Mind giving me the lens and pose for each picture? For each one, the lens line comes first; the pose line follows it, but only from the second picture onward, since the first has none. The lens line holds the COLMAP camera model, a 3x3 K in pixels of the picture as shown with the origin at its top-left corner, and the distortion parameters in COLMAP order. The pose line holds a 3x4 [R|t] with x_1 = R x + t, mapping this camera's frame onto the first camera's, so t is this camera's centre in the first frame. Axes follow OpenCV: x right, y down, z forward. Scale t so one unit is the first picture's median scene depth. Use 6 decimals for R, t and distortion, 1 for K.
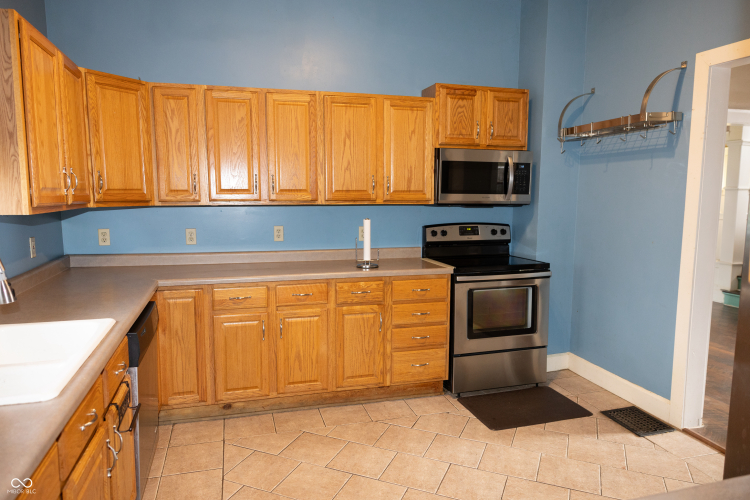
lens RADIAL K [[503.3, 0, 377.0], [0, 503.3, 250.4], [0, 0, 1]] dist [0.001193, 0.002401]
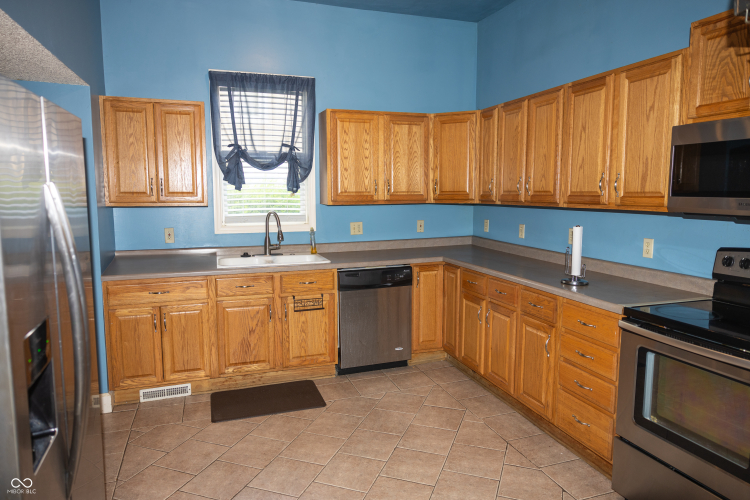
lens RADIAL K [[502.7, 0, 379.1], [0, 502.7, 251.1], [0, 0, 1]] dist [-0.001696, 0.001879]
pose [[0.052078, 0.116894, -0.991778, 0.791360], [-0.114222, 0.987305, 0.110370, -0.075069], [0.992089, 0.107535, 0.064769, 0.620336]]
